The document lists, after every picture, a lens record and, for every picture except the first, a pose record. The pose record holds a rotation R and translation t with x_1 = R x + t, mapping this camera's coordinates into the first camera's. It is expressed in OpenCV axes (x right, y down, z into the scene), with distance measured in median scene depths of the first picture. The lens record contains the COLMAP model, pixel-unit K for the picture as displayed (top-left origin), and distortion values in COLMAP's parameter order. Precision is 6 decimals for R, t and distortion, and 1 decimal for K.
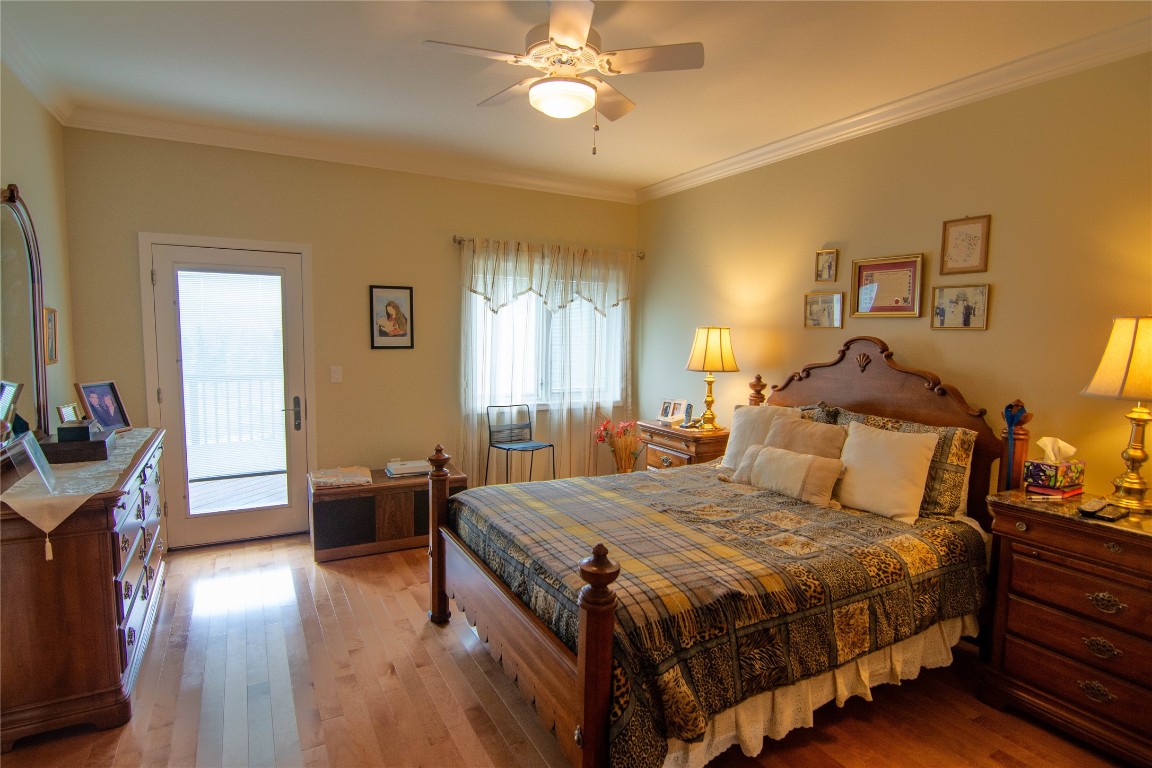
lens RADIAL K [[560.3, 0, 570.7], [0, 560.3, 388.0], [0, 0, 1]] dist [-0.003761, -0.012085]
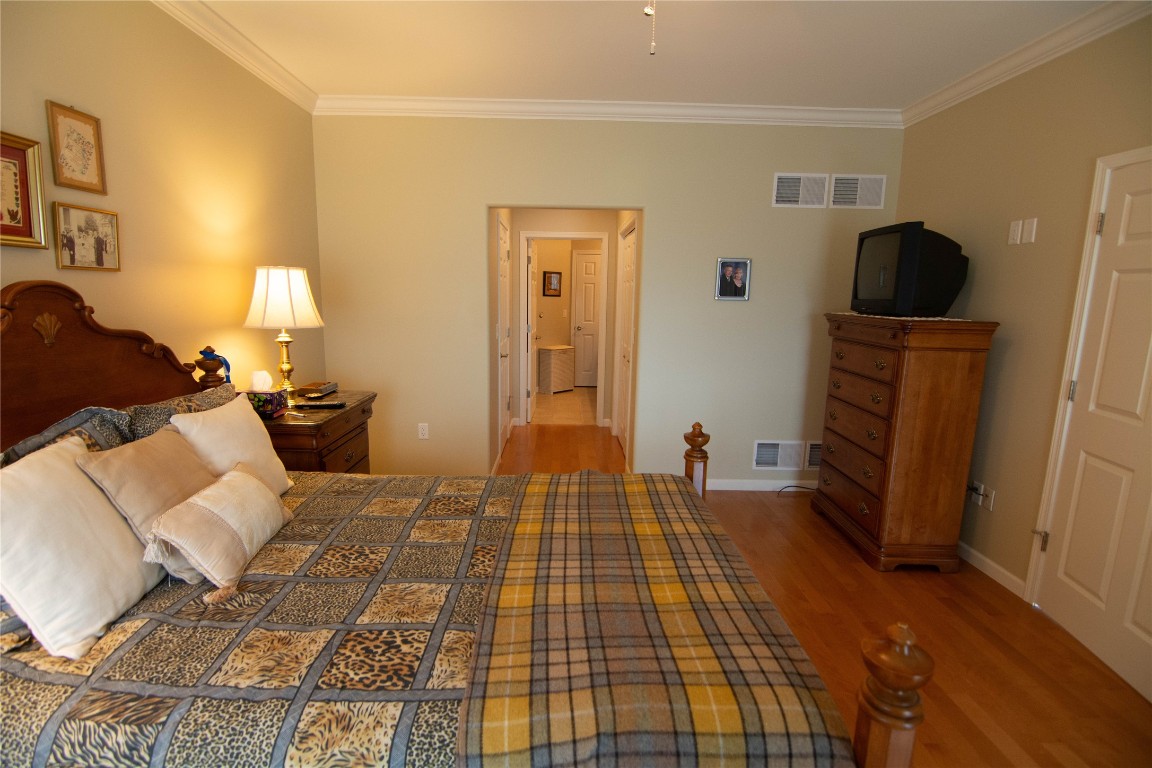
lens RADIAL K [[560.3, 0, 570.7], [0, 560.3, 388.0], [0, 0, 1]] dist [-0.003761, -0.012085]
pose [[-0.879826, -0.108797, 0.462676, -0.201757], [0.017106, 0.965570, 0.259580, -0.136773], [-0.474987, 0.236300, -0.847673, 1.385077]]
